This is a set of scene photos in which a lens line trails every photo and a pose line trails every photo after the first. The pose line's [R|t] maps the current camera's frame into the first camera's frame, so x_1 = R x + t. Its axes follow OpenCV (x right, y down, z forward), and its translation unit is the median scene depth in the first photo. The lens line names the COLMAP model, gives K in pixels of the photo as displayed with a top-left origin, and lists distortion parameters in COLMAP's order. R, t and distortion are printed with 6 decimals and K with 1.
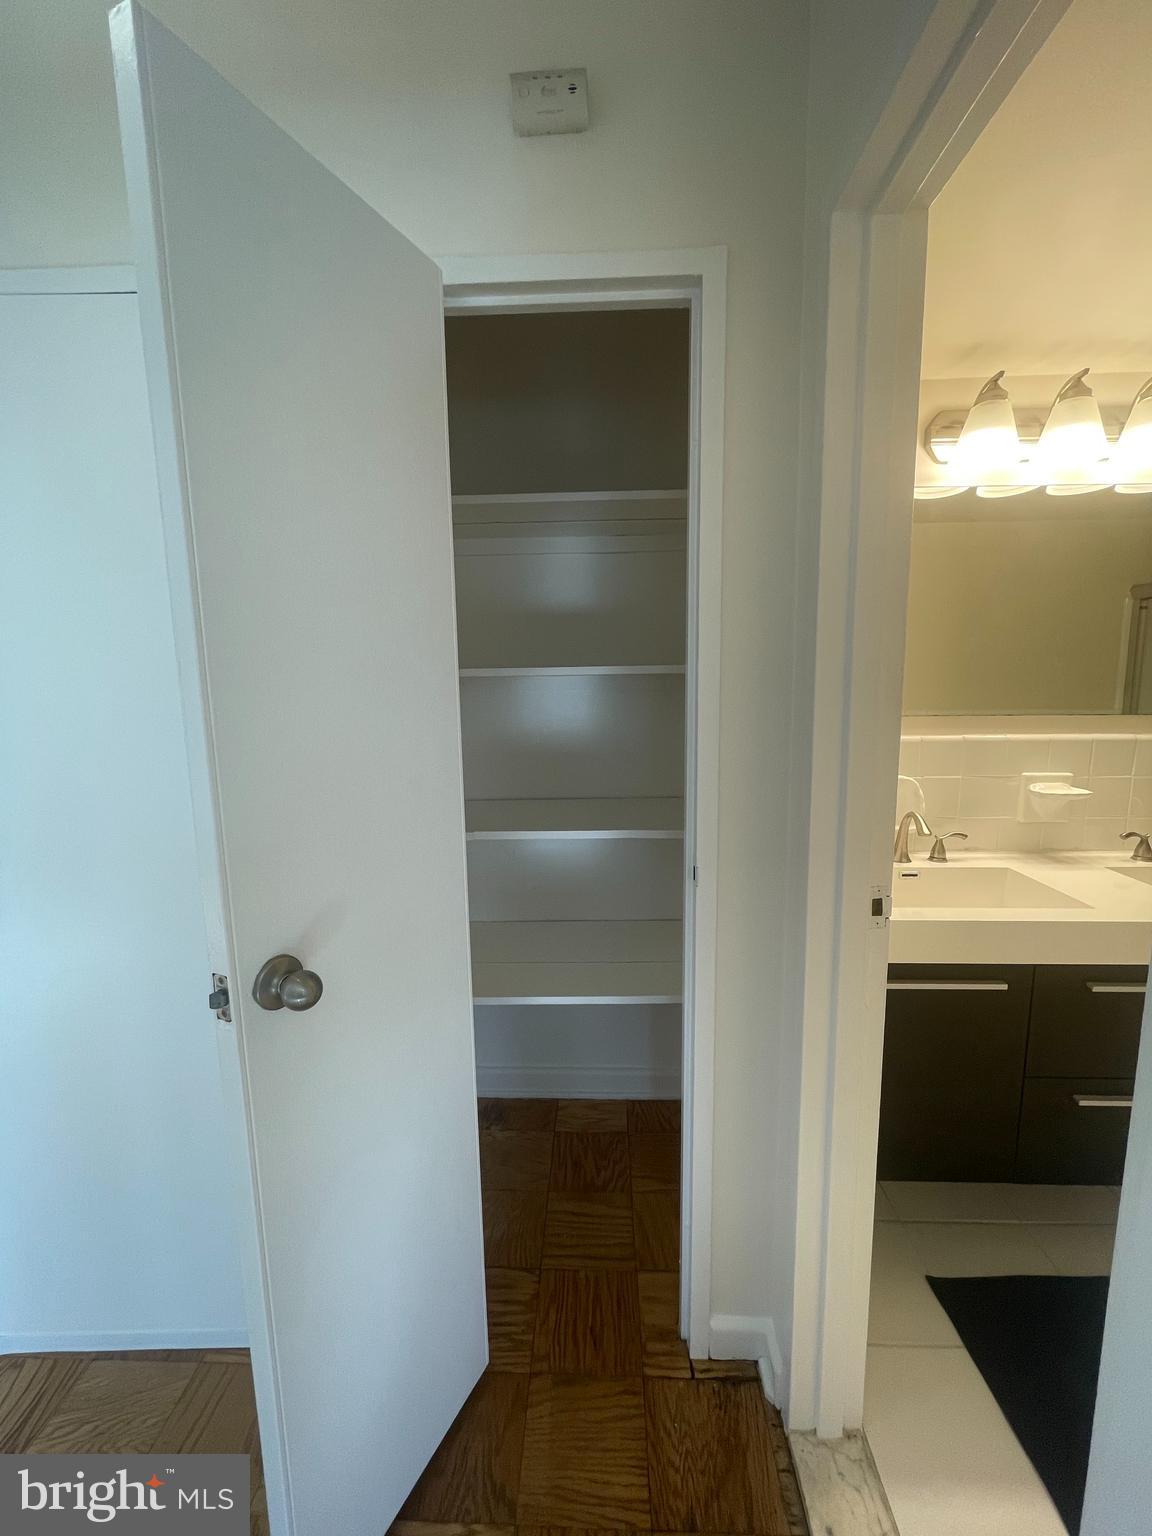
lens RADIAL K [[627.5, 0, 571.1], [0, 627.5, 768.3], [0, 0, 1]] dist [0.015066, 0.000273]
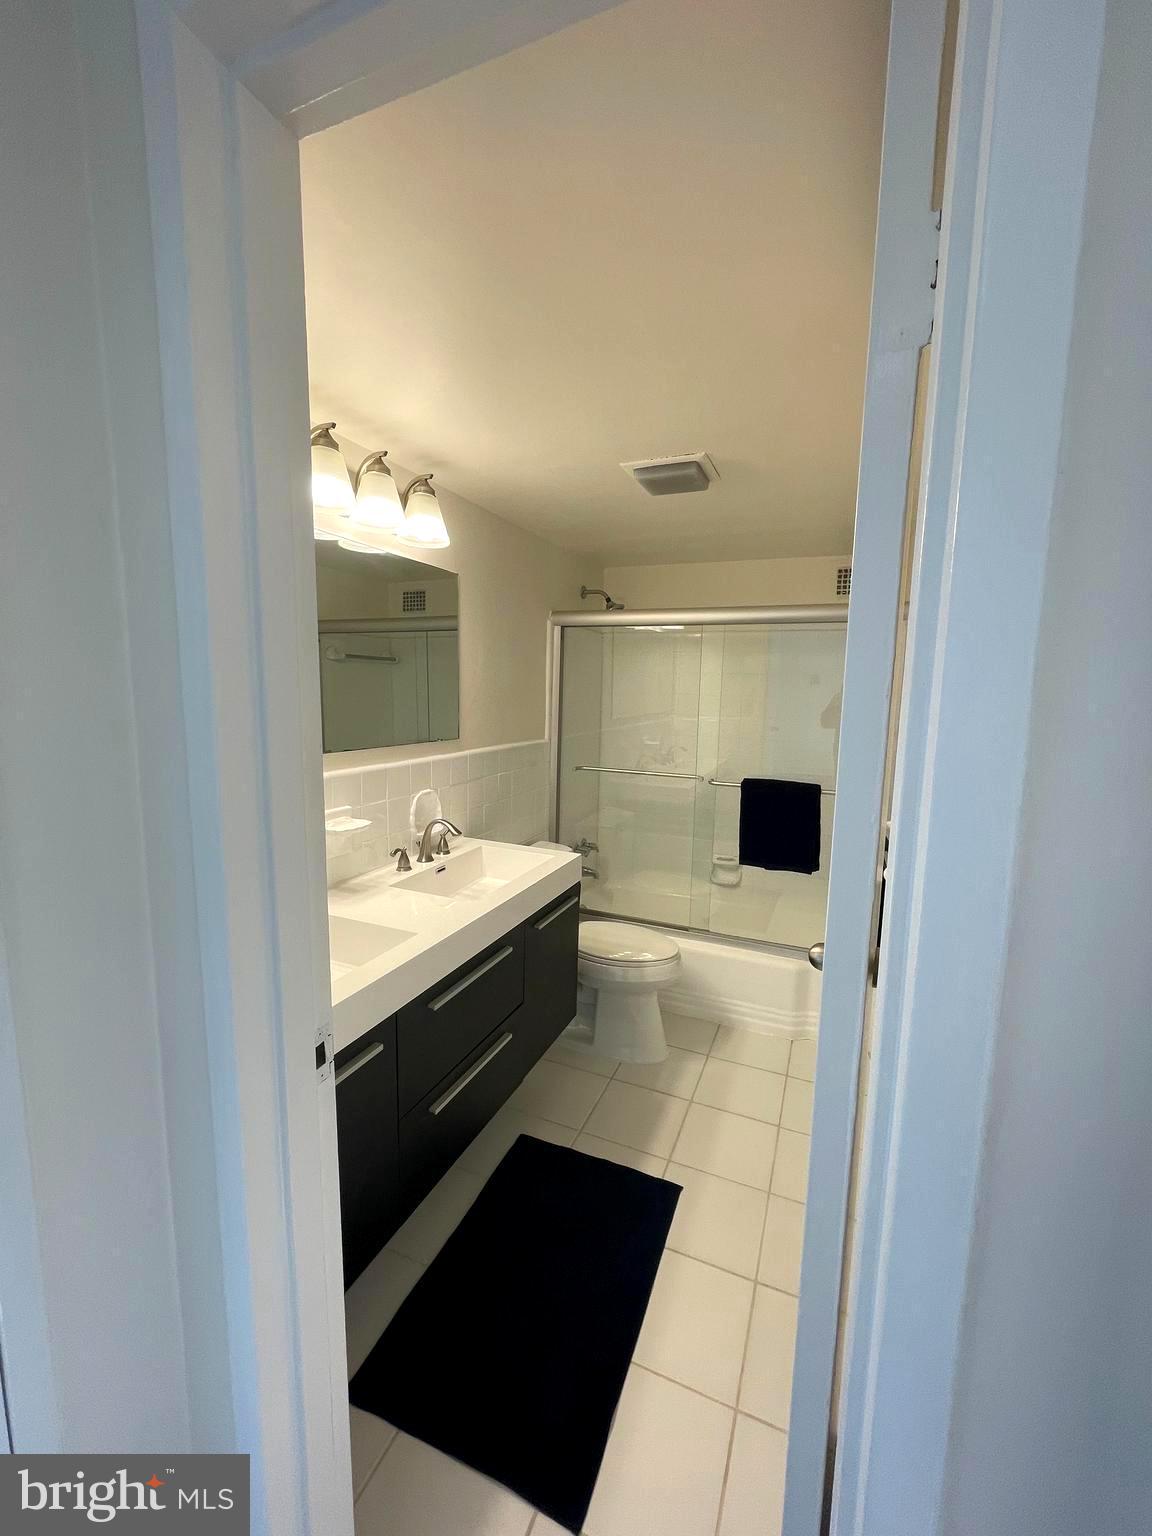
lens RADIAL K [[627.5, 0, 574.4], [0, 627.5, 767.1], [0, 0, 1]] dist [0.015066, 0.000273]
pose [[0.380950, -0.100833, 0.919081, -0.028204], [0.121101, 0.990914, 0.058519, -0.074520], [-0.916631, 0.089009, 0.389699, 0.246477]]
